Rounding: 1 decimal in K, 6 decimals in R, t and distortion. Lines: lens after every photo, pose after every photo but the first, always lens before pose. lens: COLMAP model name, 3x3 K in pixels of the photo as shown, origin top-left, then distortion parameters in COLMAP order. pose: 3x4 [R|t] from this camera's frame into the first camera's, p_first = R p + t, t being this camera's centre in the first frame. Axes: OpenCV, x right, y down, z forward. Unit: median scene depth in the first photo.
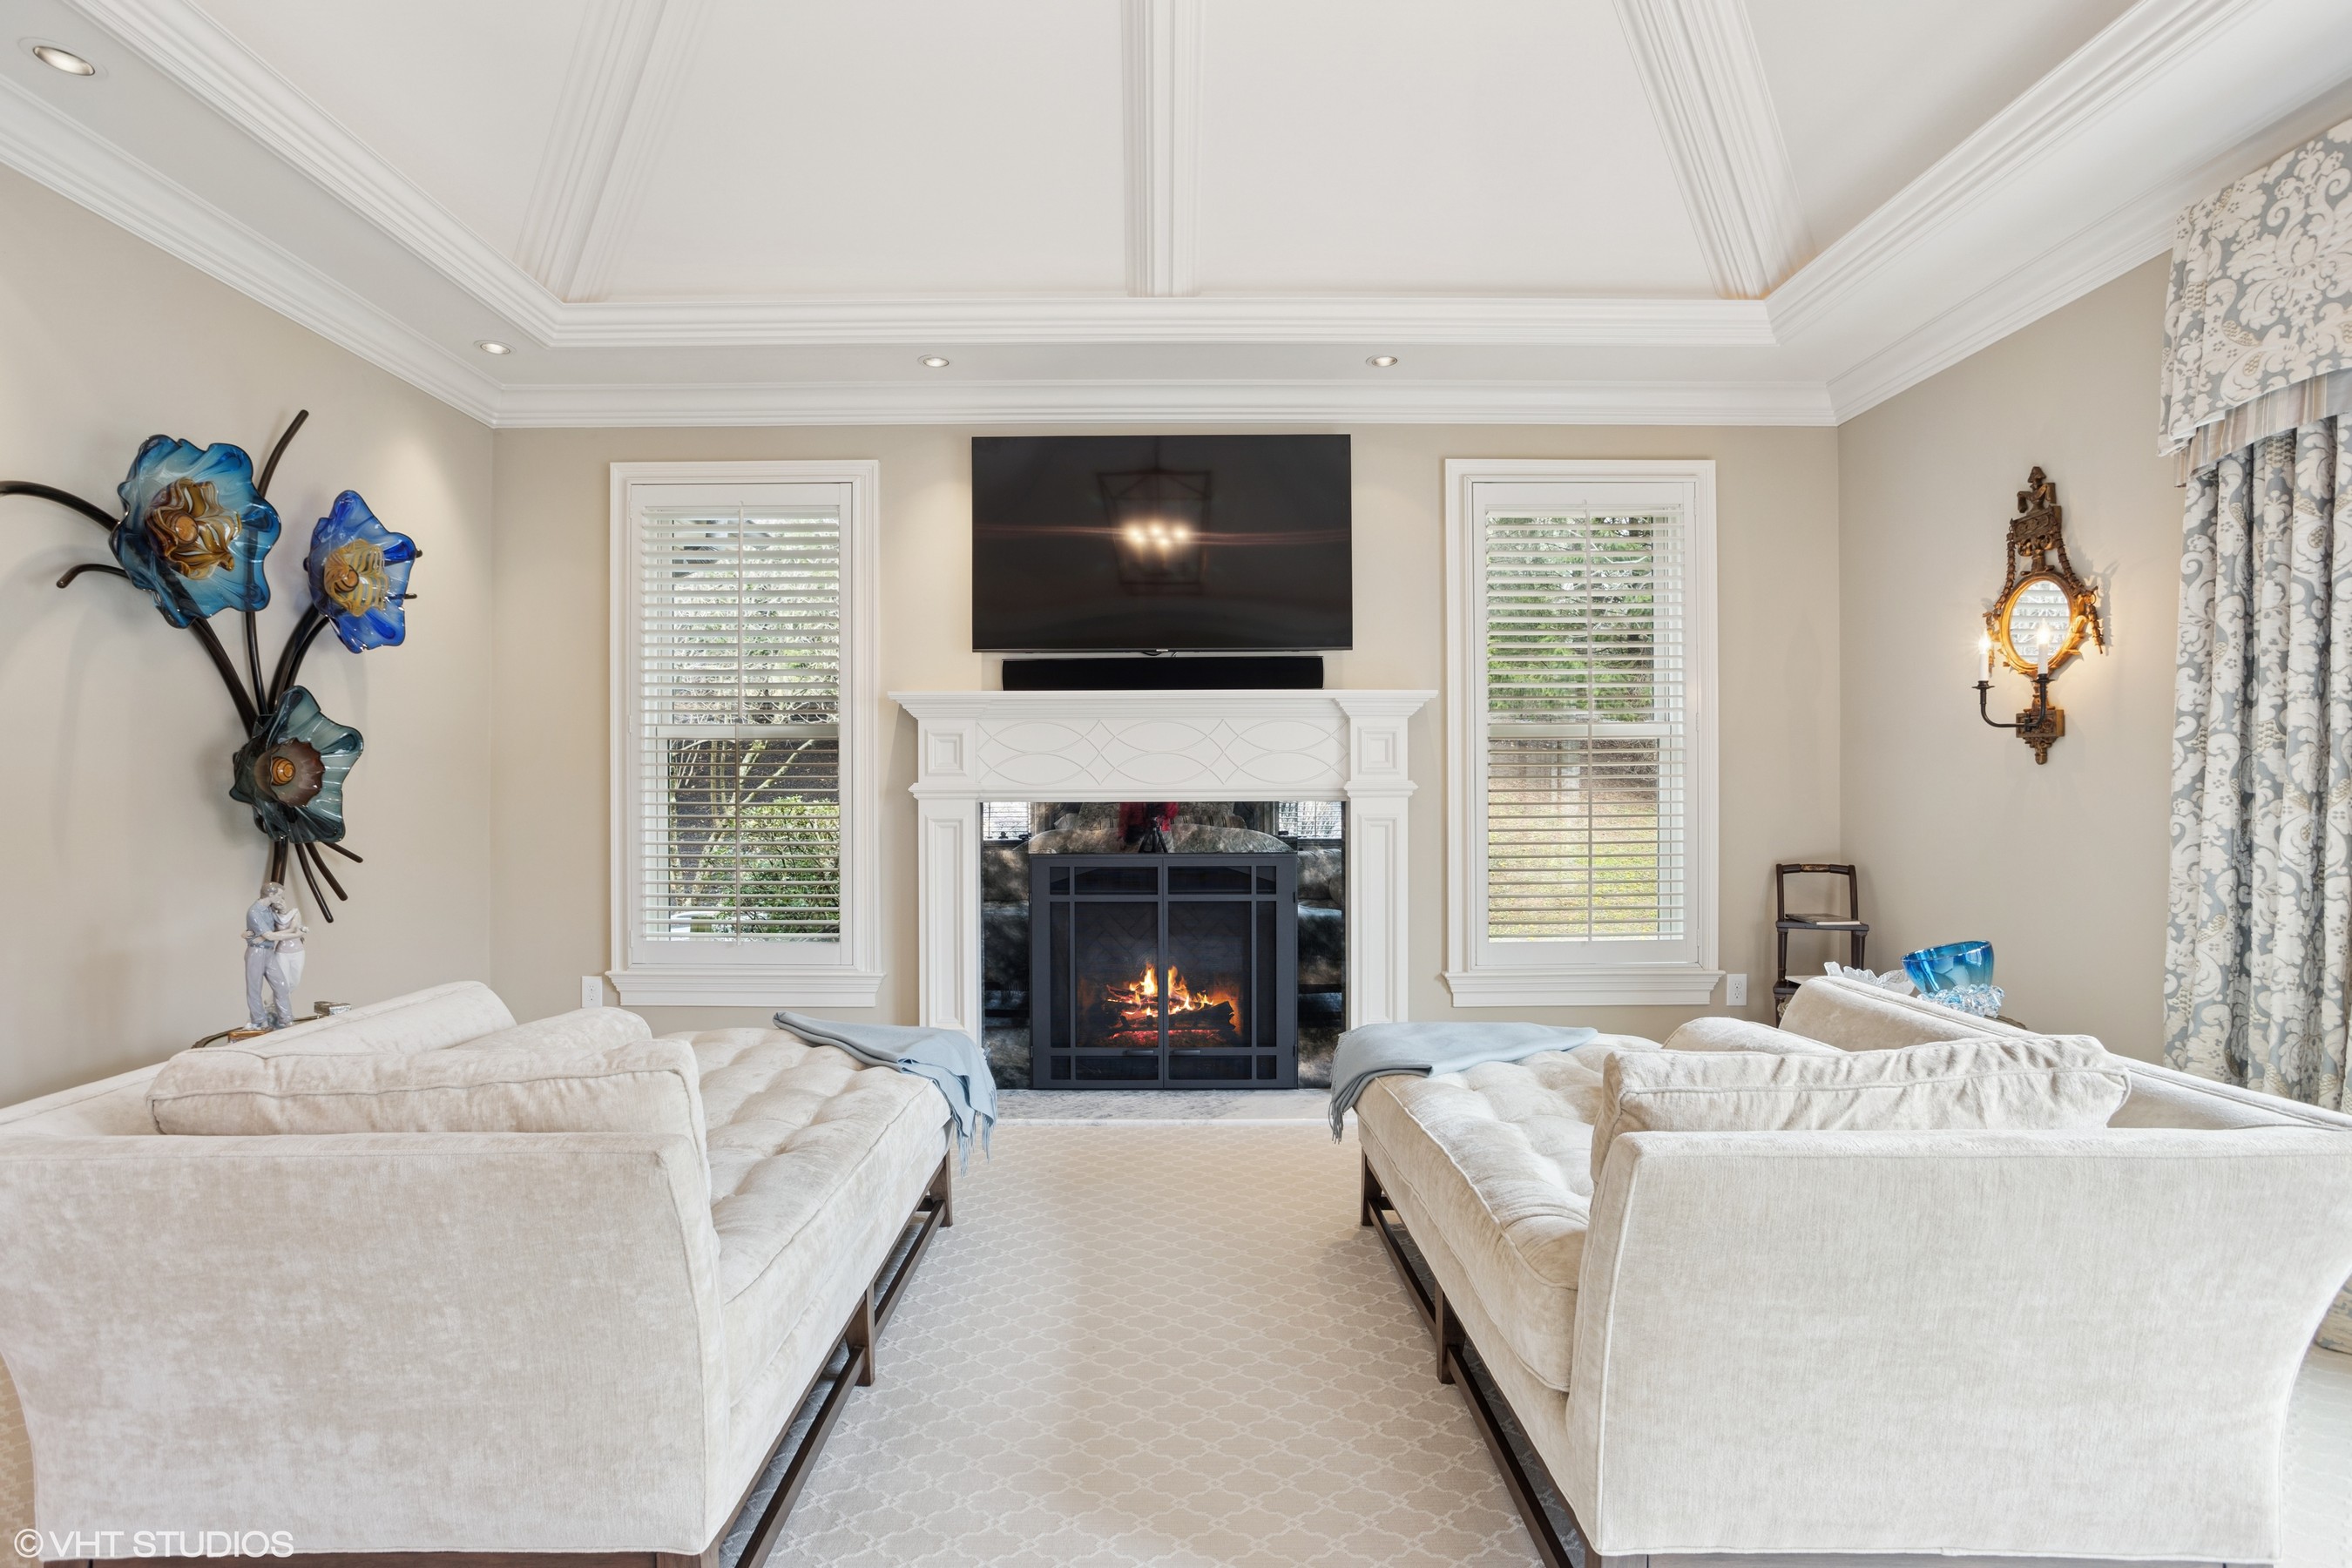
lens RADIAL K [[1138.4, 0, 1168.7], [0, 1138.4, 795.8], [0, 0, 1]] dist [-0.026075, 0.012622]
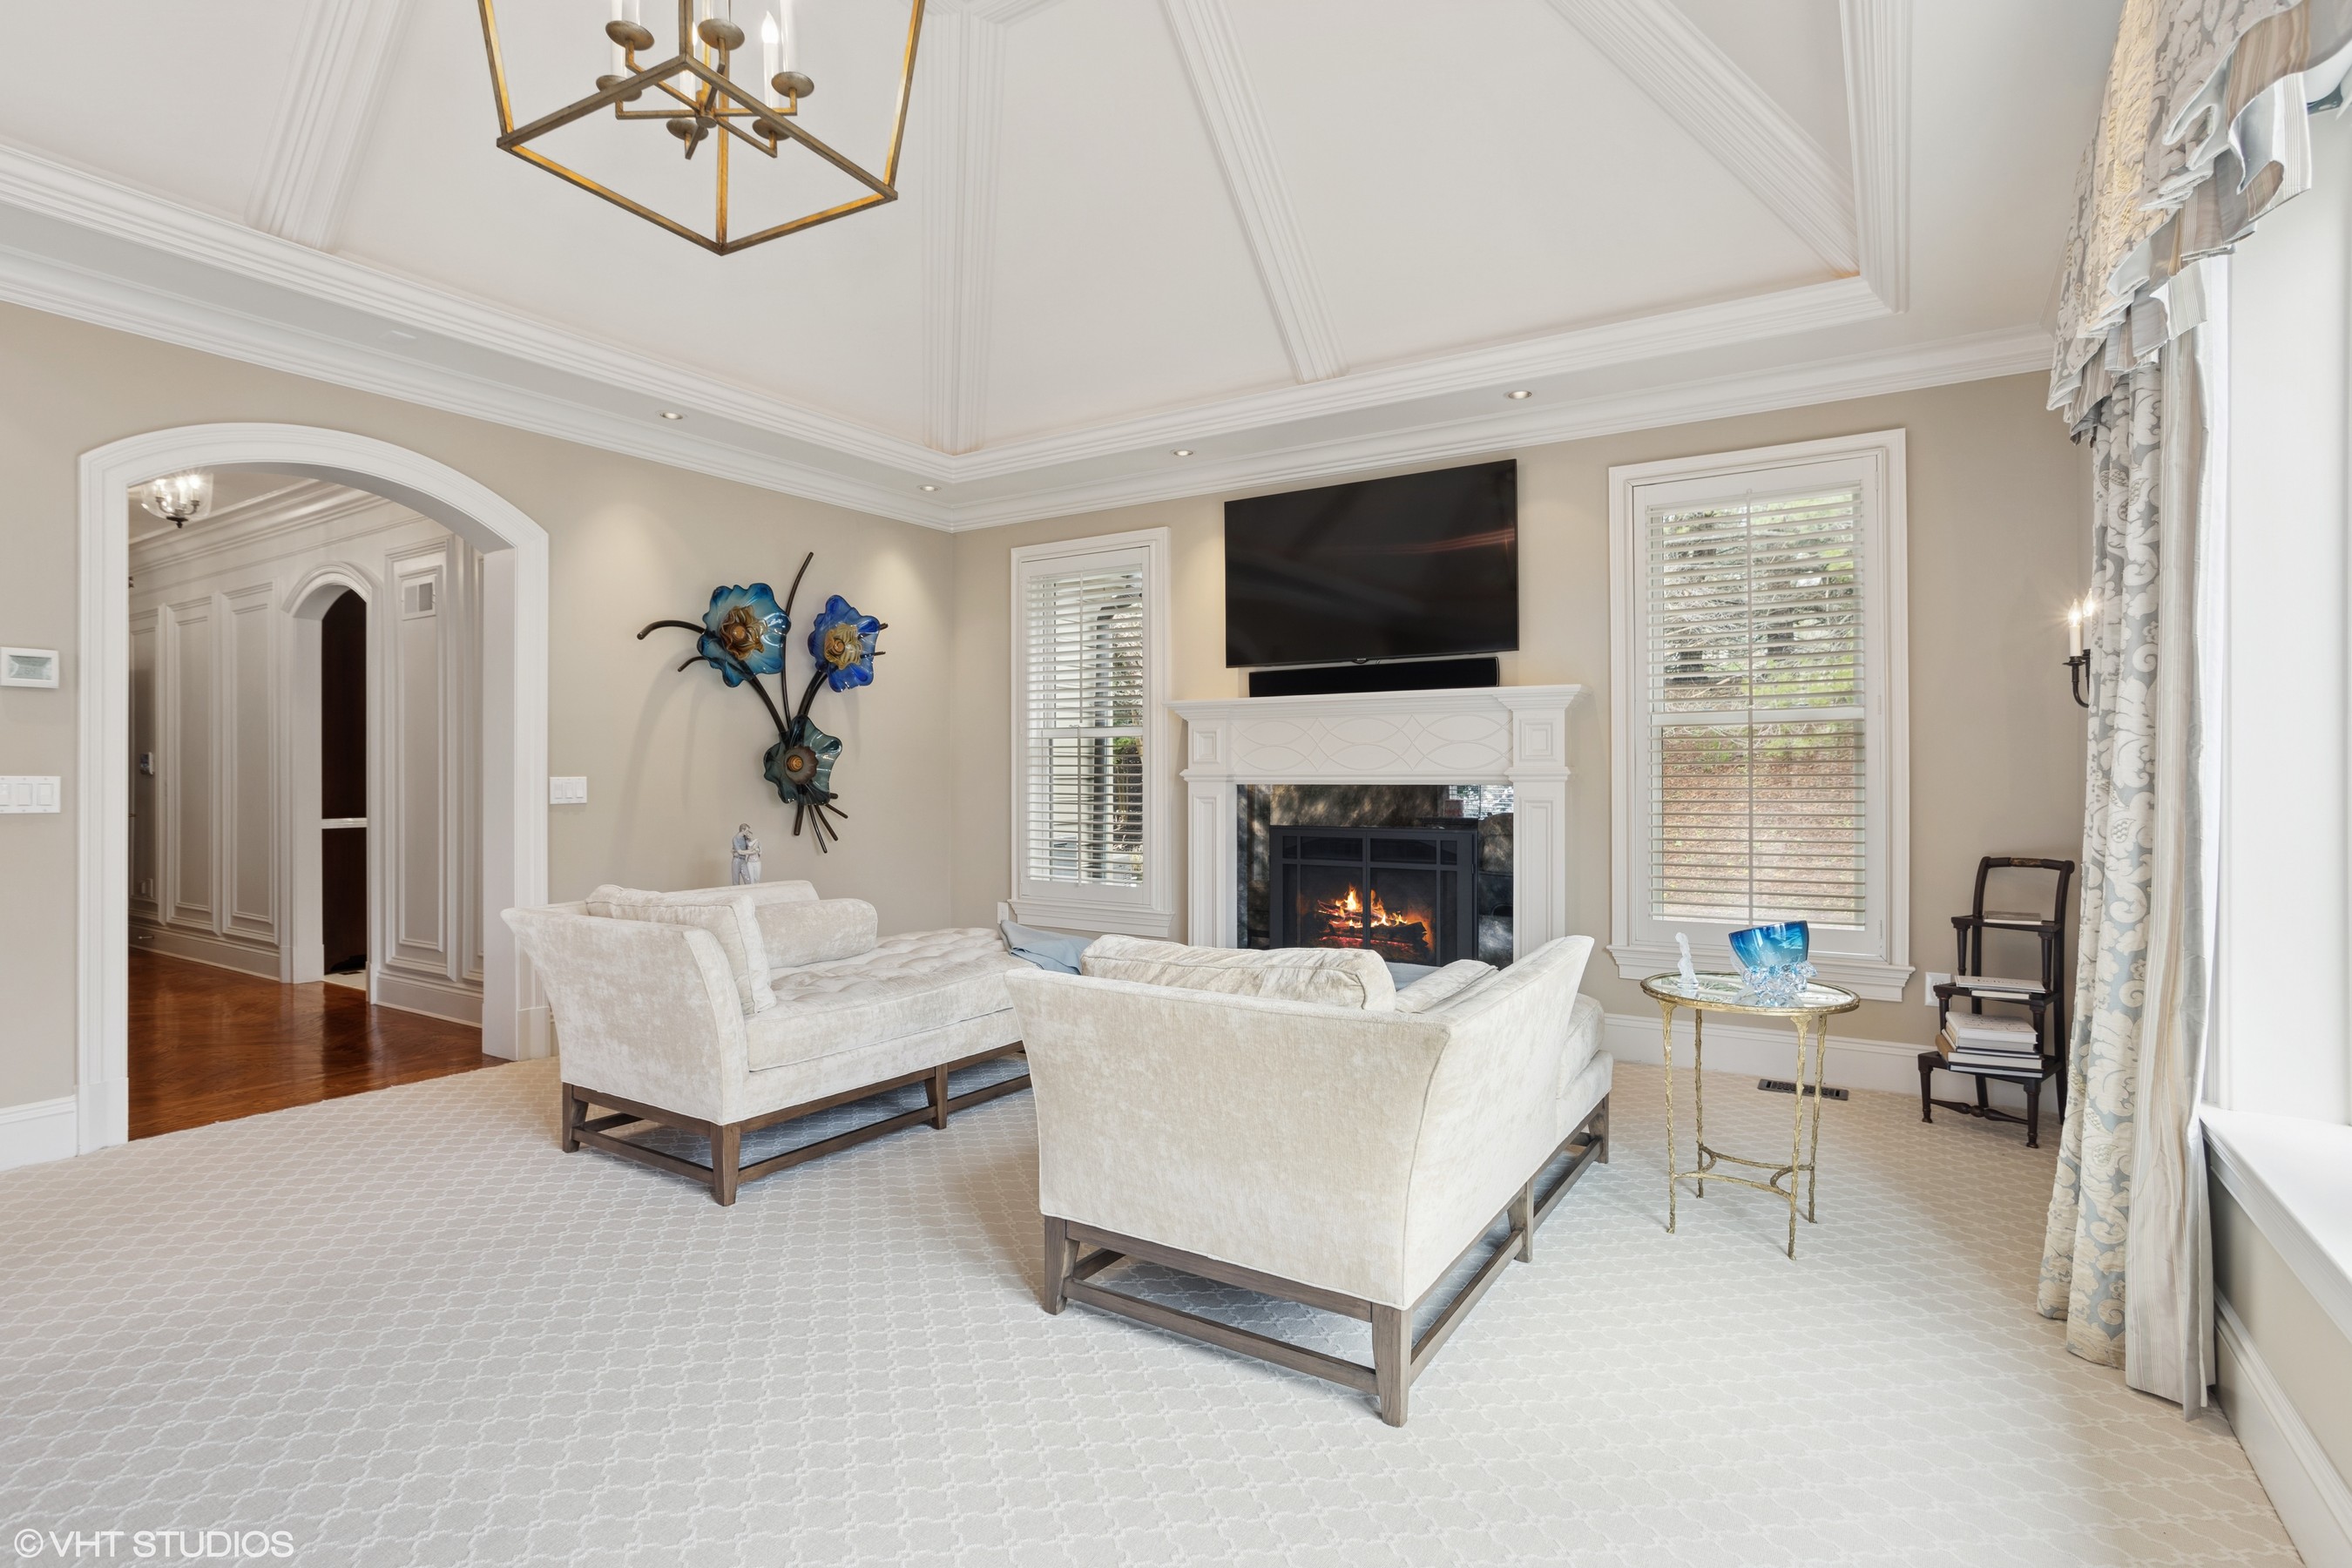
lens RADIAL K [[1138.4, 0, 1181.6], [0, 1138.4, 778.8], [0, 0, 1]] dist [-0.026075, 0.012622]
pose [[0.848158, 0.003923, -0.529729, 0.478273], [-0.003146, 0.999992, 0.002369, -0.003408], [0.529734, -0.000343, 0.848164, -0.126247]]
